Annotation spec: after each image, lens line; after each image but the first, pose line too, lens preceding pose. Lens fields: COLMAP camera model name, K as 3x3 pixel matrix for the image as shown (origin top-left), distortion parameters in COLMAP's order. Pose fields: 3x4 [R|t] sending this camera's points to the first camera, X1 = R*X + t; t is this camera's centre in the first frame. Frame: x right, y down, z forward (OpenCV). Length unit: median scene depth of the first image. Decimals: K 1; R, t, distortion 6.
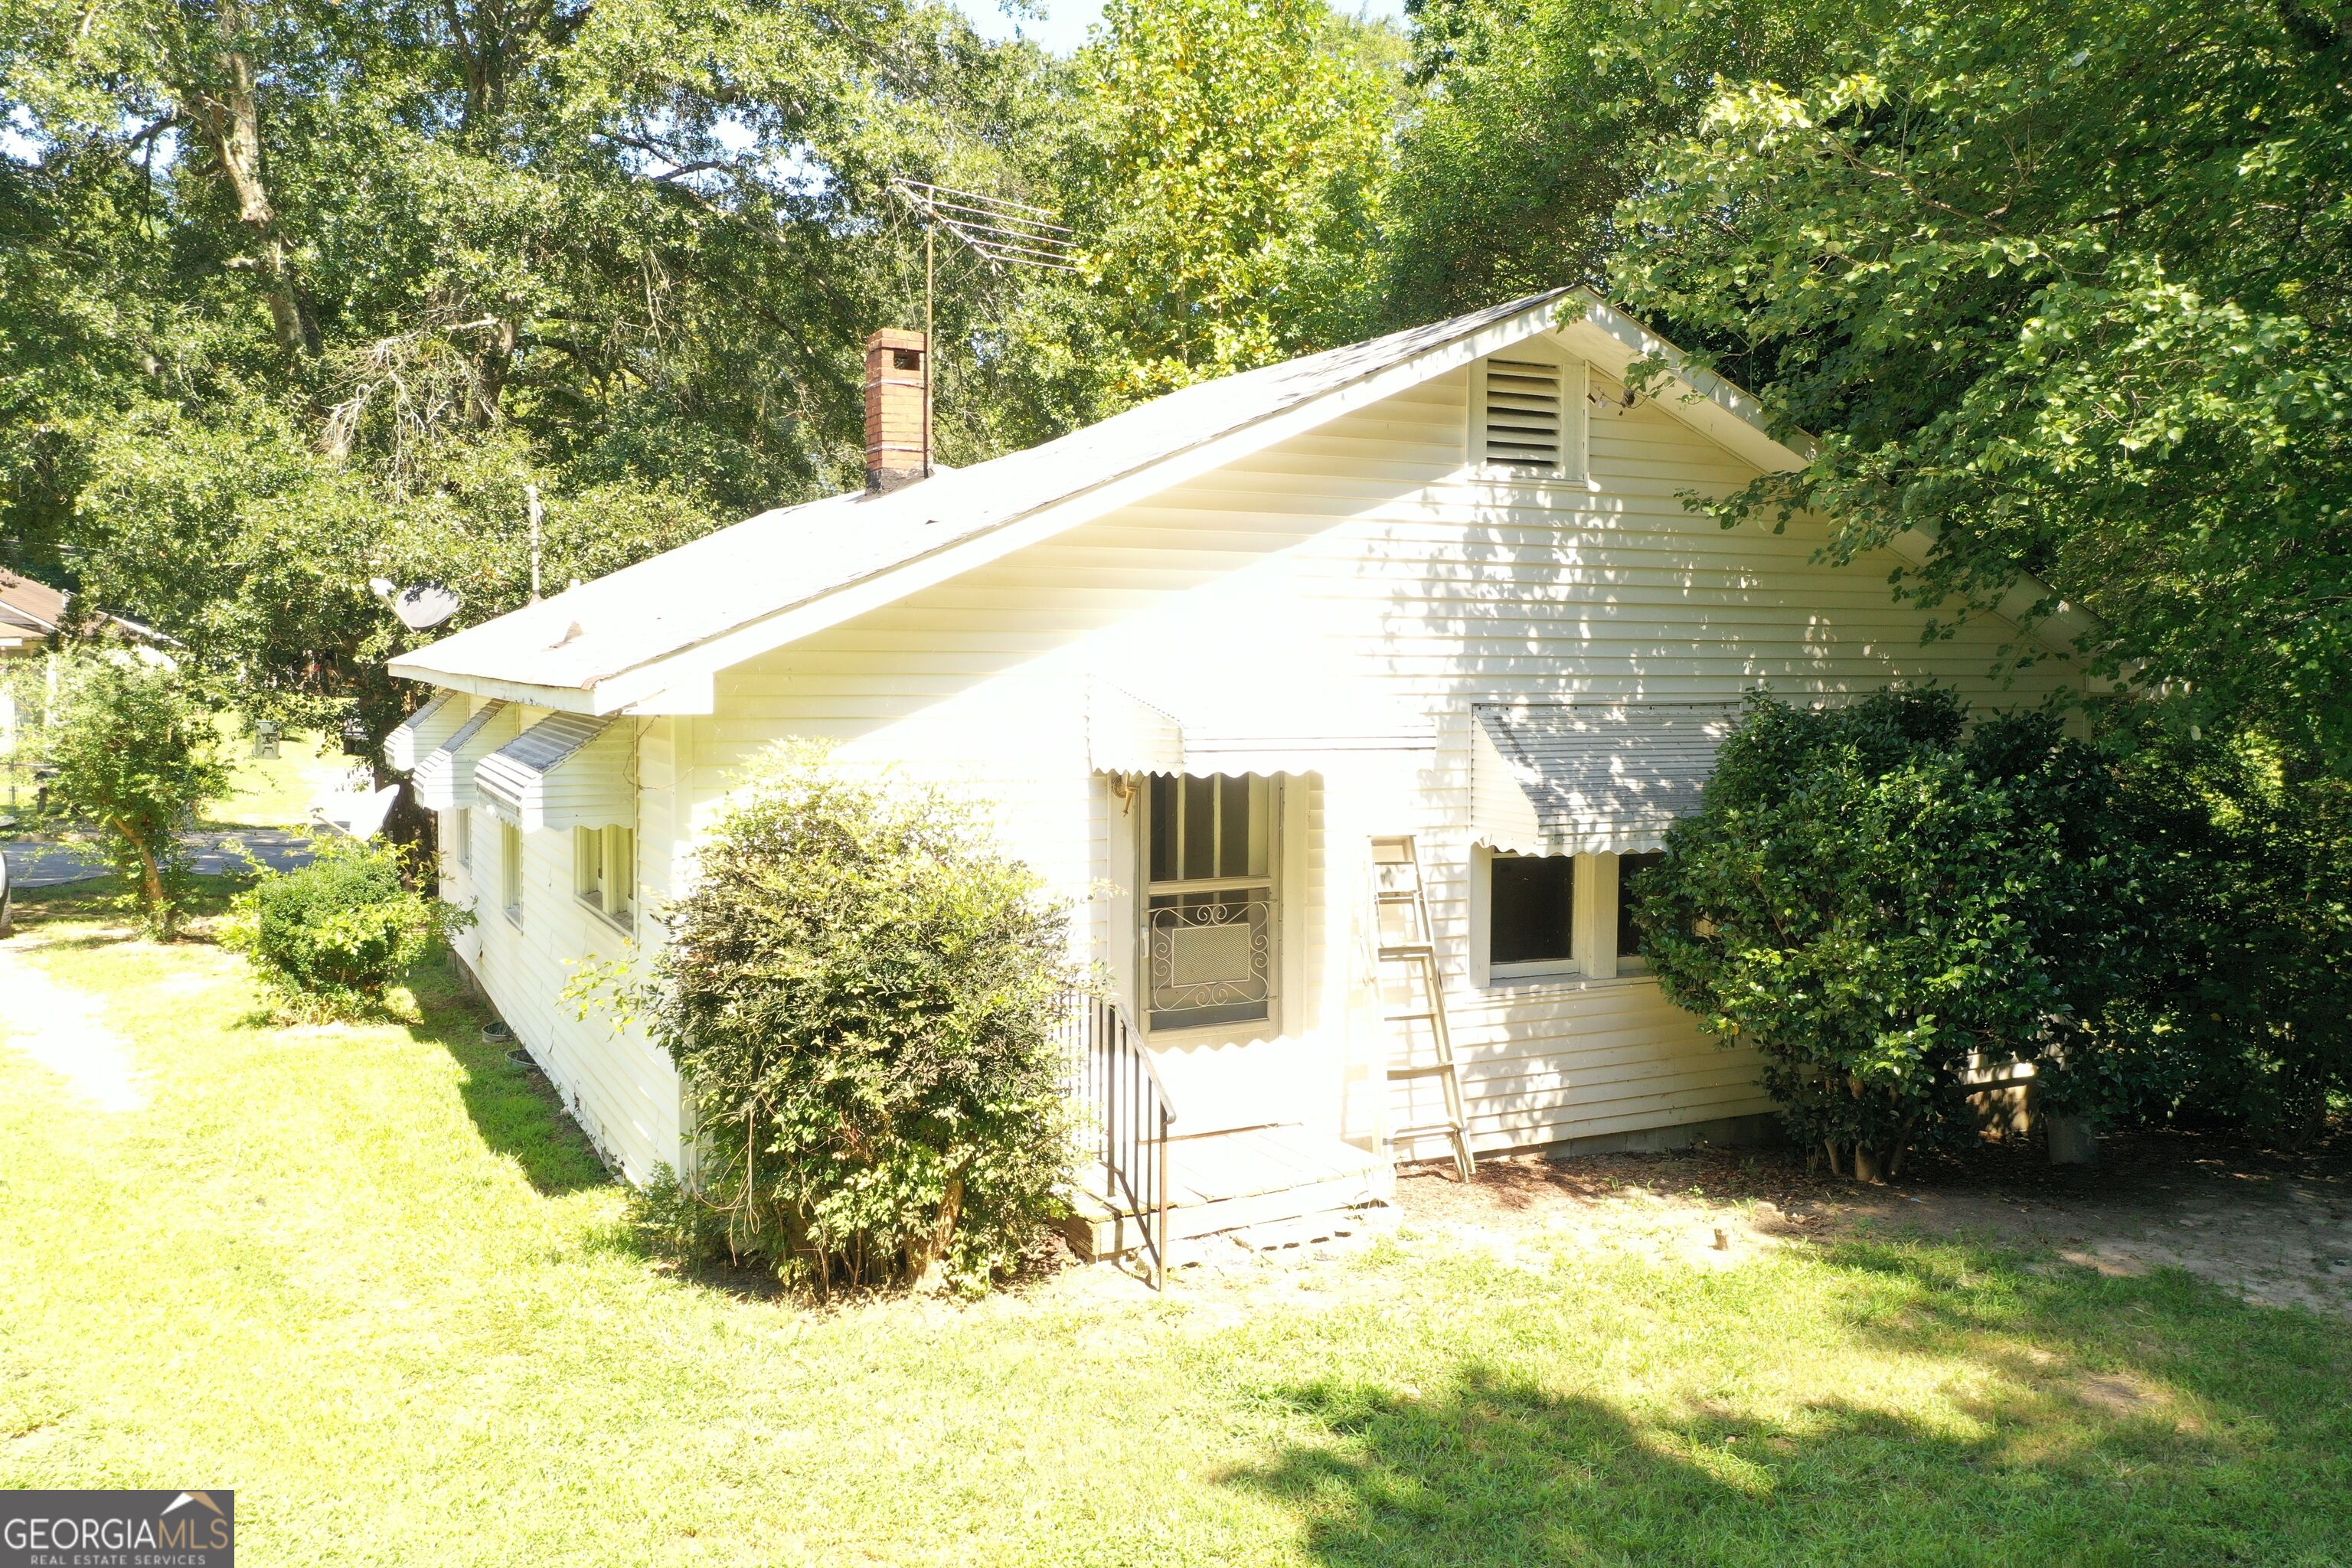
lens RADIAL K [[1875.5, 0, 1164.5], [0, 1875.5, 781.2], [0, 0, 1]] dist [0.007989, 0.006137]
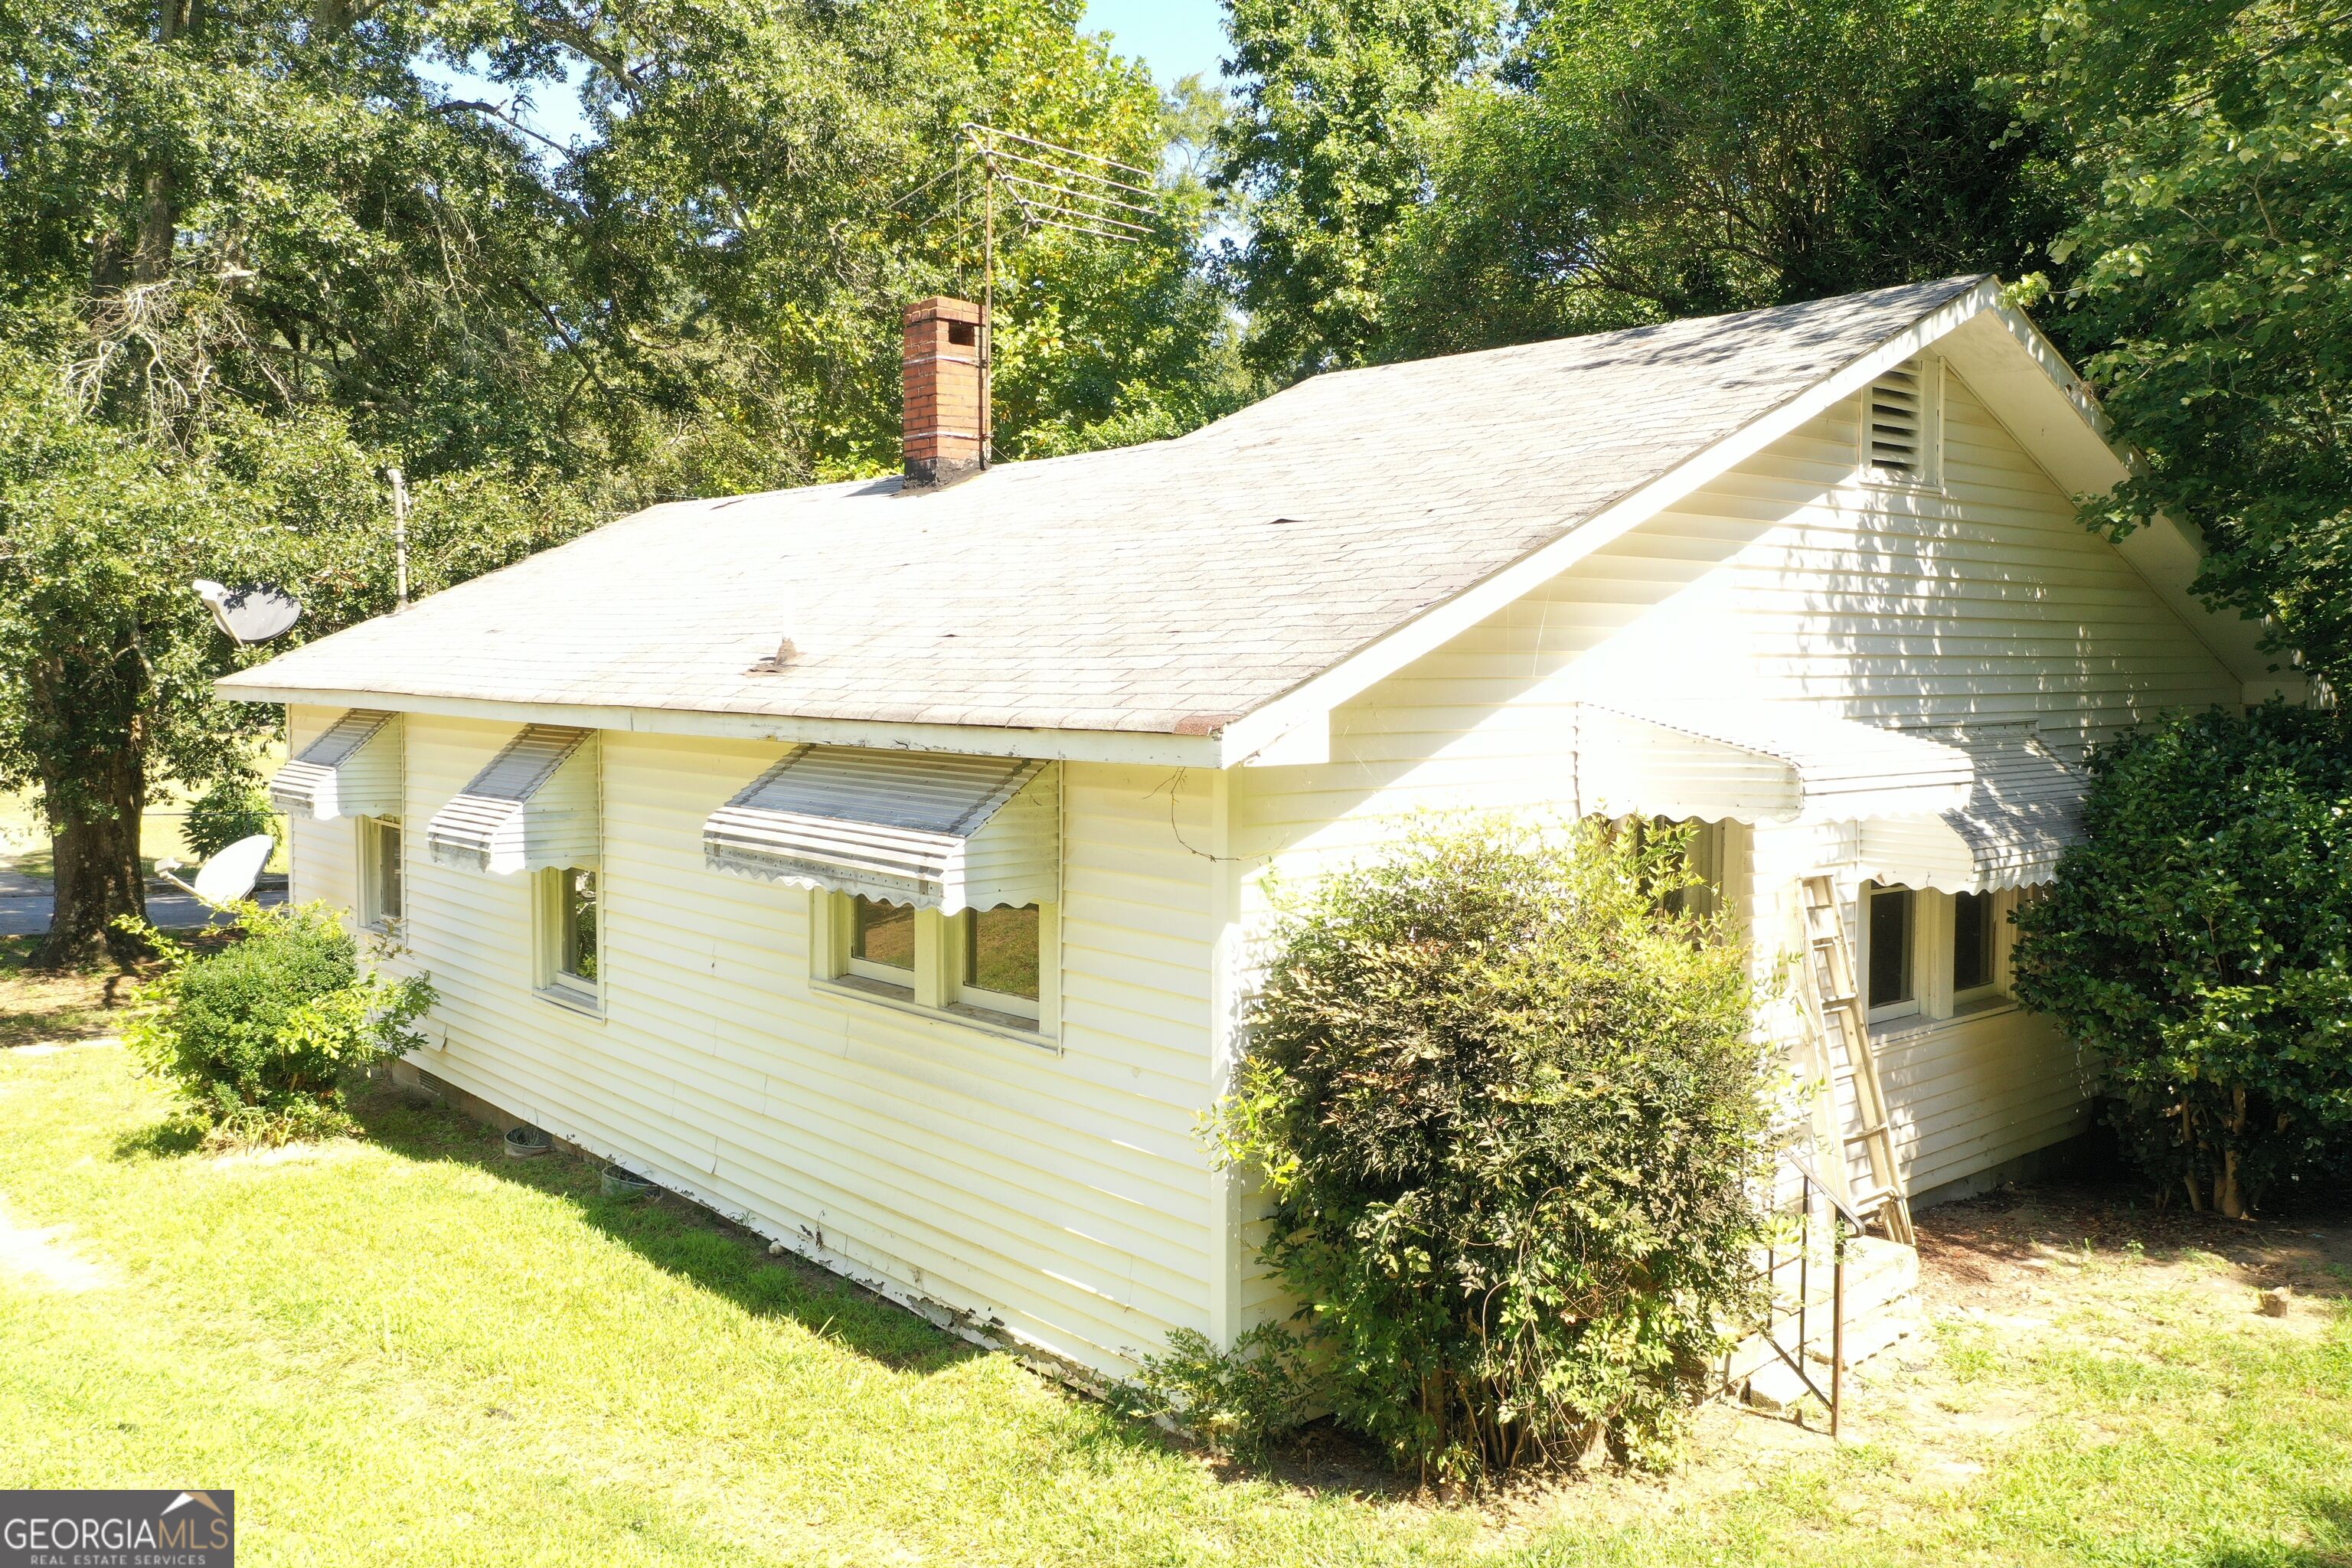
lens RADIAL K [[1875.5, 0, 1182.3], [0, 1875.5, 783.9], [0, 0, 1]] dist [0.007989, 0.006137]
pose [[0.968312, -0.021191, 0.248841, -0.363879], [0.021285, 0.999771, 0.002315, -0.022019], [-0.248833, 0.003055, 0.968542, 0.186870]]
